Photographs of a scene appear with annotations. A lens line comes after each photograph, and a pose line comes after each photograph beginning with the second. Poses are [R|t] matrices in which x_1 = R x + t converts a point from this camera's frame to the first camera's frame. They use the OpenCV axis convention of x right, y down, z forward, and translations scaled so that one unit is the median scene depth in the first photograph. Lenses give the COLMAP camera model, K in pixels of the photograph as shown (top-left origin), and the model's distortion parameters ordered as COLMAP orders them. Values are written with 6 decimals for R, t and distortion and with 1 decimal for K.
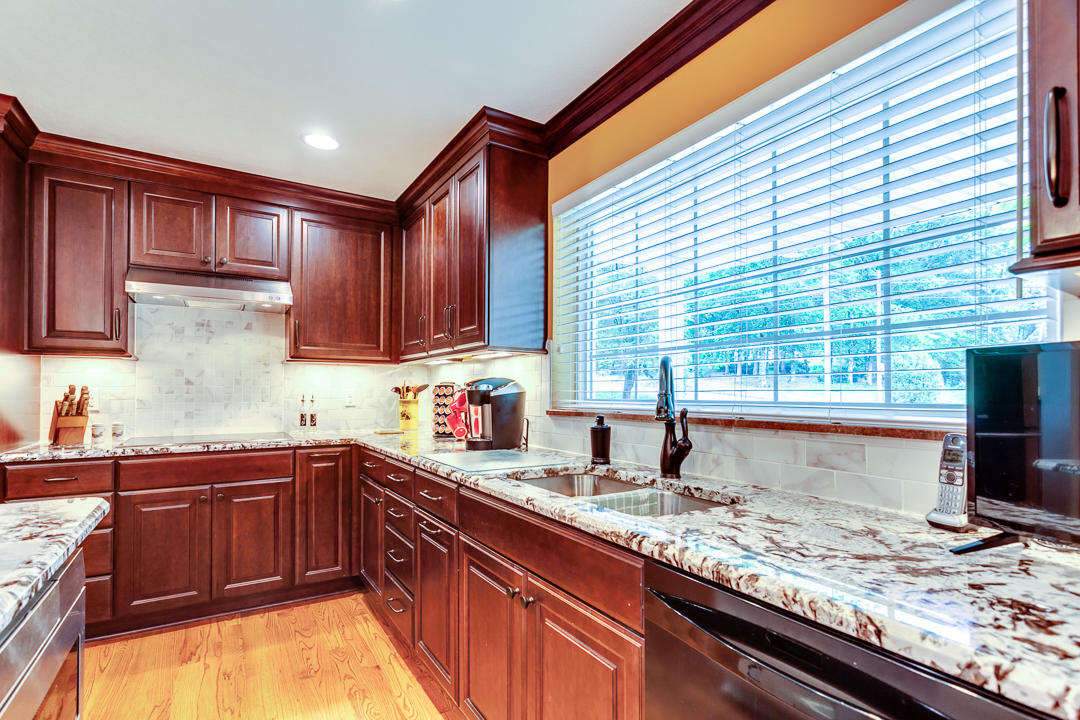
lens RADIAL K [[521.9, 0, 546.0], [0, 521.9, 381.4], [0, 0, 1]] dist [0.001947, 0.000545]
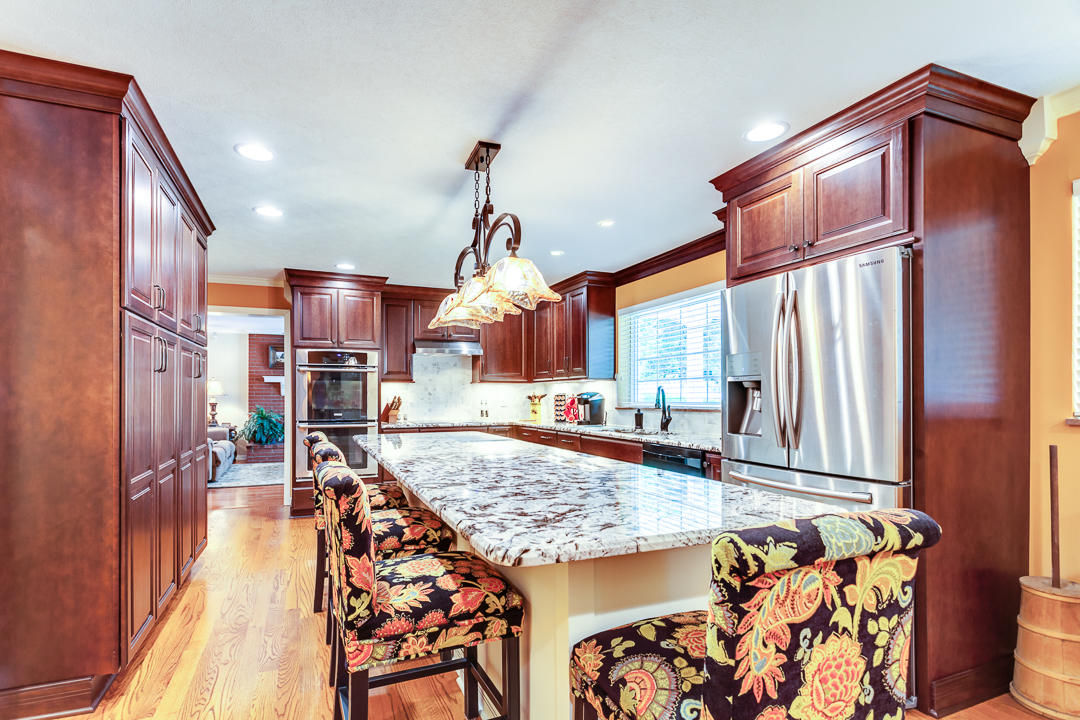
lens RADIAL K [[521.9, 0, 499.4], [0, 521.9, 391.0], [0, 0, 1]] dist [0.001947, 0.000545]
pose [[0.977499, -0.005783, -0.210862, -0.011805], [0.007473, 0.999946, 0.007221, -0.029061], [0.210809, -0.008635, 0.977489, -1.165564]]
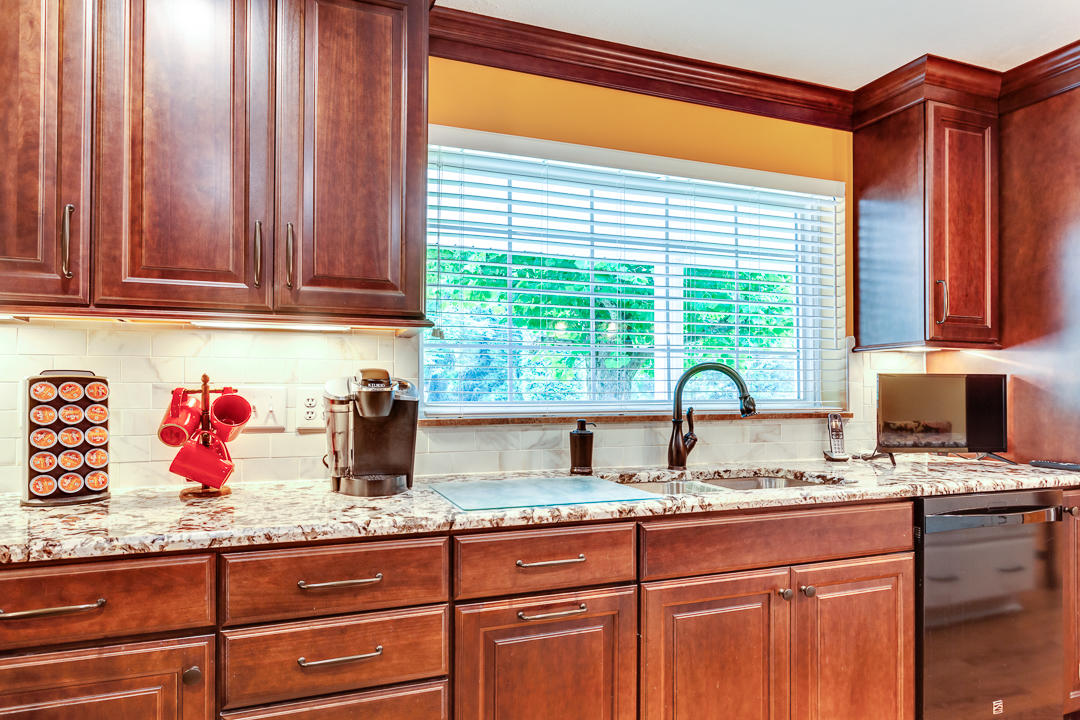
lens RADIAL K [[617.8, 0, 506.5], [0, 617.8, 384.0], [0, 0, 1]] dist [0.004886, 0.001075]
pose [[0.232560, 0.006441, 0.972561, -0.761303], [-0.018936, 0.999819, -0.002094, 0.006863], [-0.972398, -0.017929, 0.232640, 0.704924]]
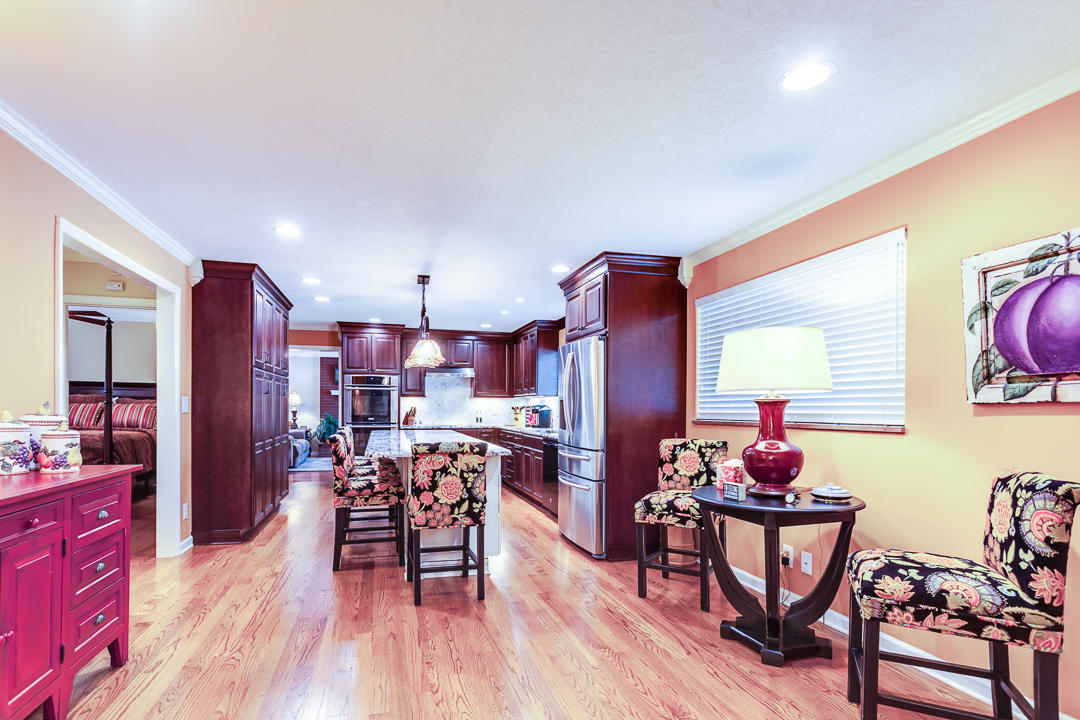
lens RADIAL K [[521.9, 0, 479.0], [0, 521.9, 407.7], [0, 0, 1]] dist [0.001947, 0.000545]
pose [[0.929411, 0.003298, -0.369032, 0.684099], [0.003371, 0.999843, 0.017424, -0.043037], [0.369031, -0.017438, 0.929253, -1.933082]]
